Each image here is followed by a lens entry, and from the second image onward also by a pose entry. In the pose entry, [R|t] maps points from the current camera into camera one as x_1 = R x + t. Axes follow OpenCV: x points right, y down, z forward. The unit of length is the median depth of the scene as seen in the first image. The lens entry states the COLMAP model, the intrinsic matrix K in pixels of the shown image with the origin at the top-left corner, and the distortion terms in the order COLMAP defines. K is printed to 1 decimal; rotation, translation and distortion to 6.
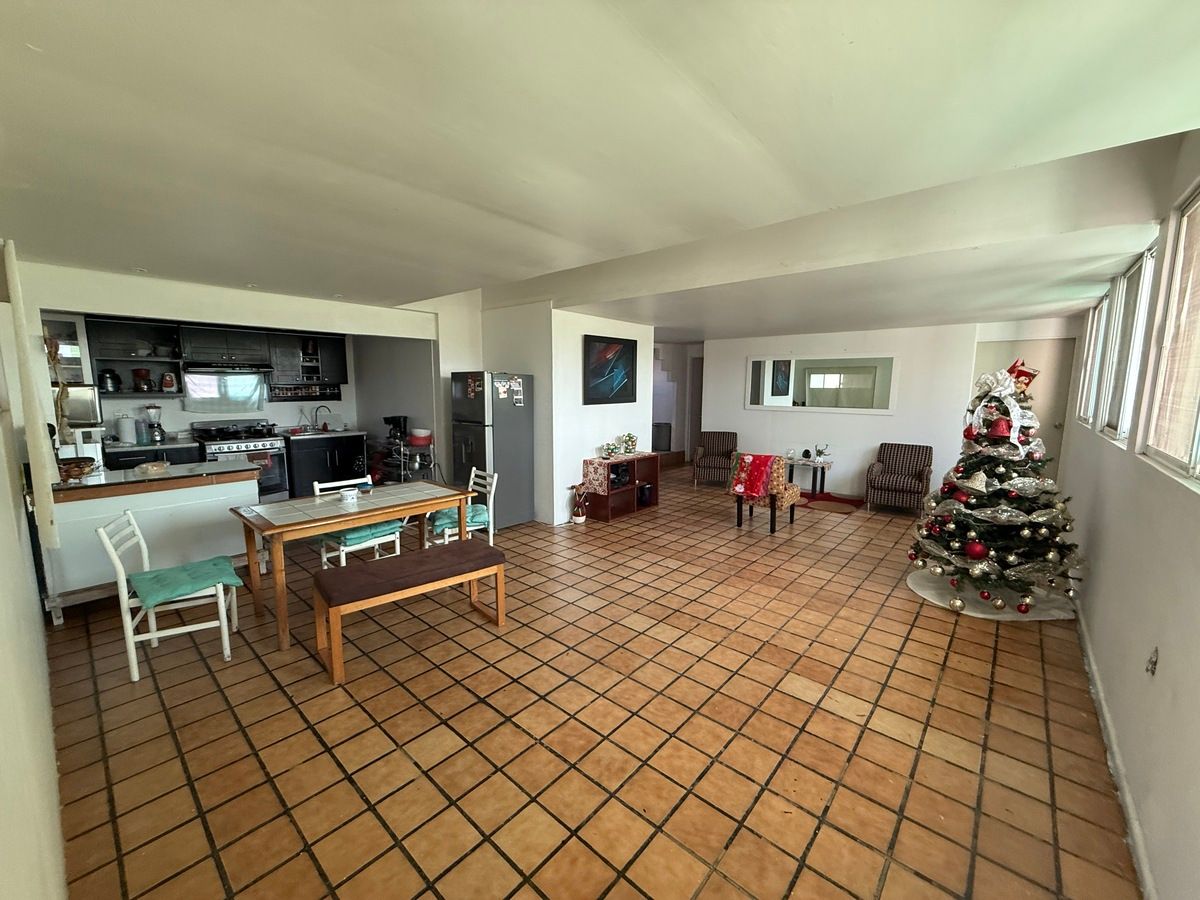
lens RADIAL K [[480.0, 0, 601.7], [0, 480.0, 452.1], [0, 0, 1]] dist [-0.001000, 0.000398]
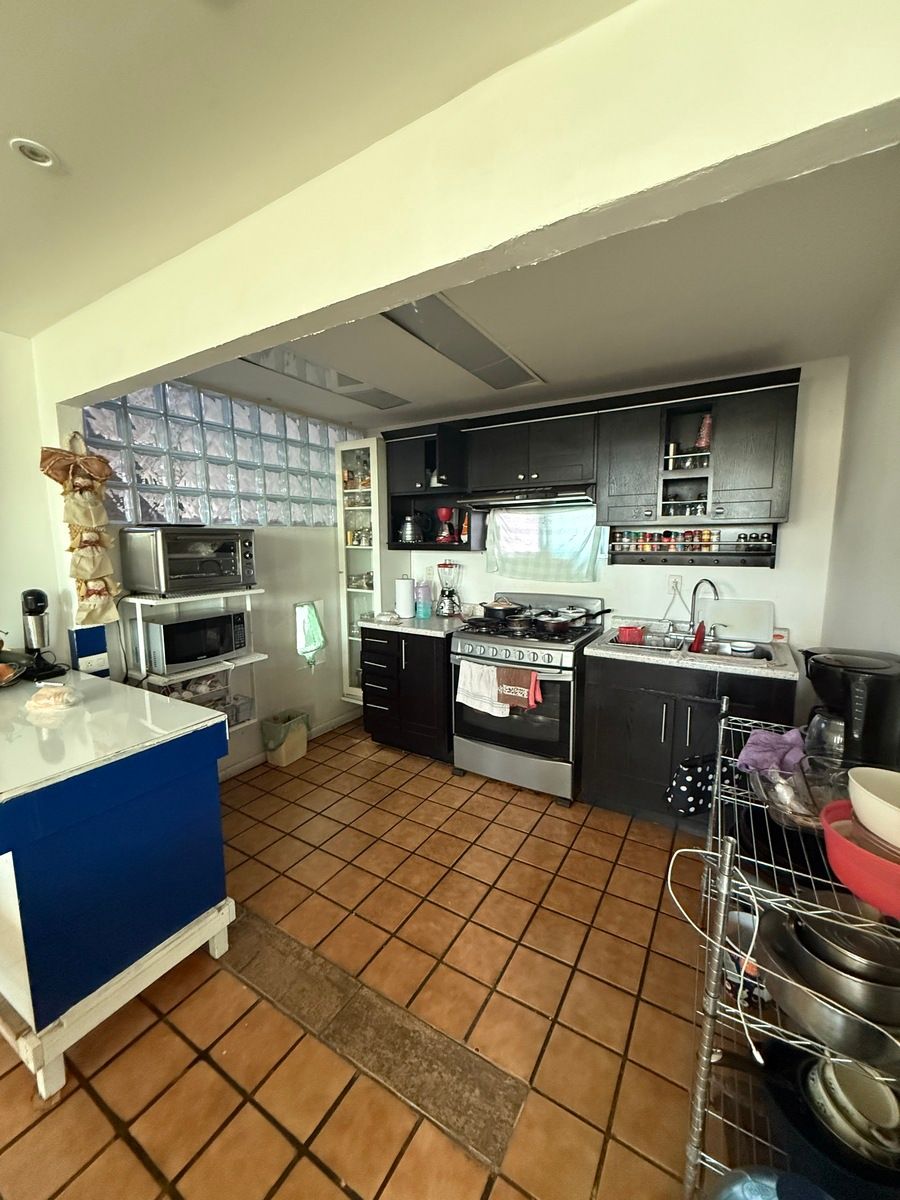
lens RADIAL K [[480.0, 0, 450.4], [0, 480.0, 599.5], [0, 0, 1]] dist [-0.001000, 0.000398]
pose [[0.181485, 0.117376, -0.976364, -0.264297], [-0.124343, 0.987621, 0.095617, -0.101666], [0.975501, 0.104051, 0.193834, 0.807188]]
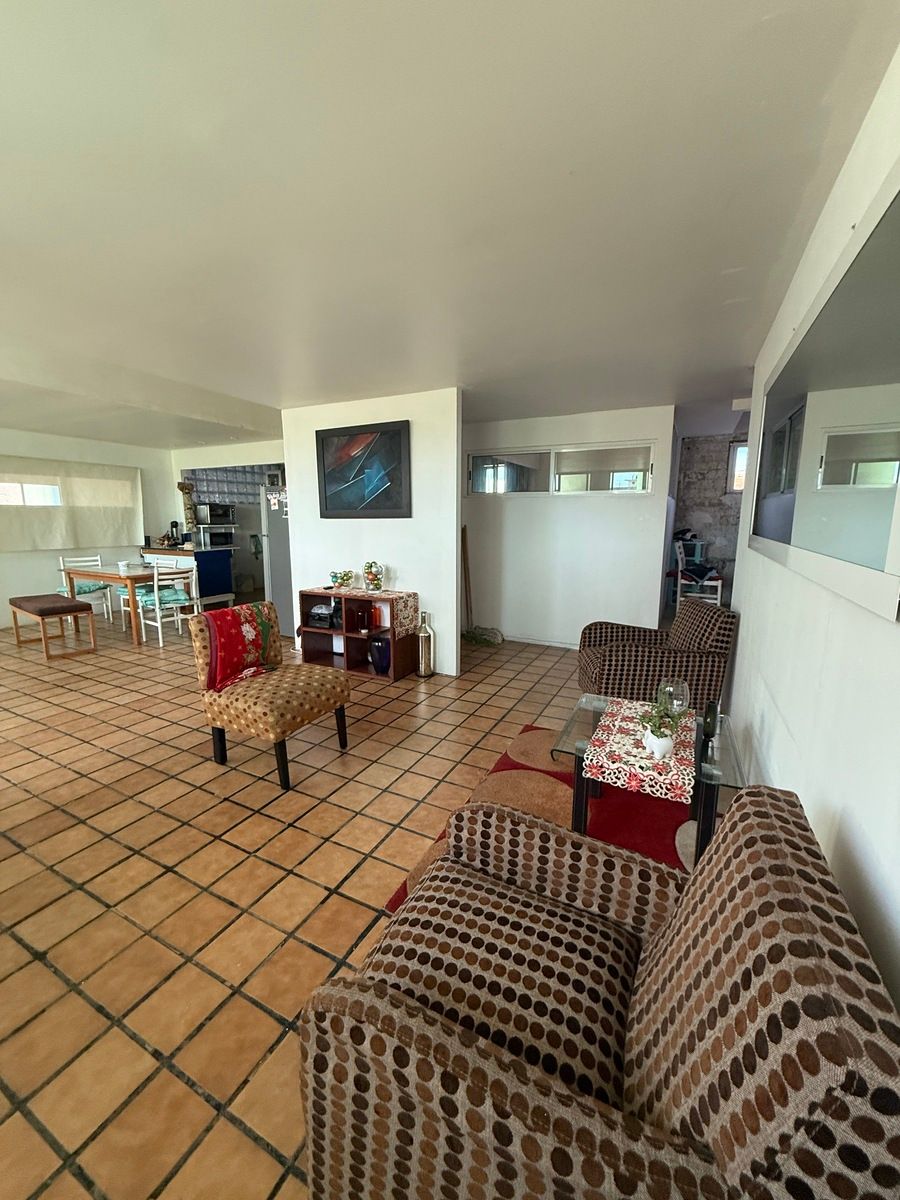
lens RADIAL K [[480.0, 0, 447.0], [0, 480.0, 598.2], [0, 0, 1]] dist [-0.001000, 0.000398]
pose [[0.241138, 0.156150, -0.957846, 0.789735], [-0.130928, 0.983182, 0.127319, -0.092283], [0.961619, 0.094707, 0.257527, 0.967479]]
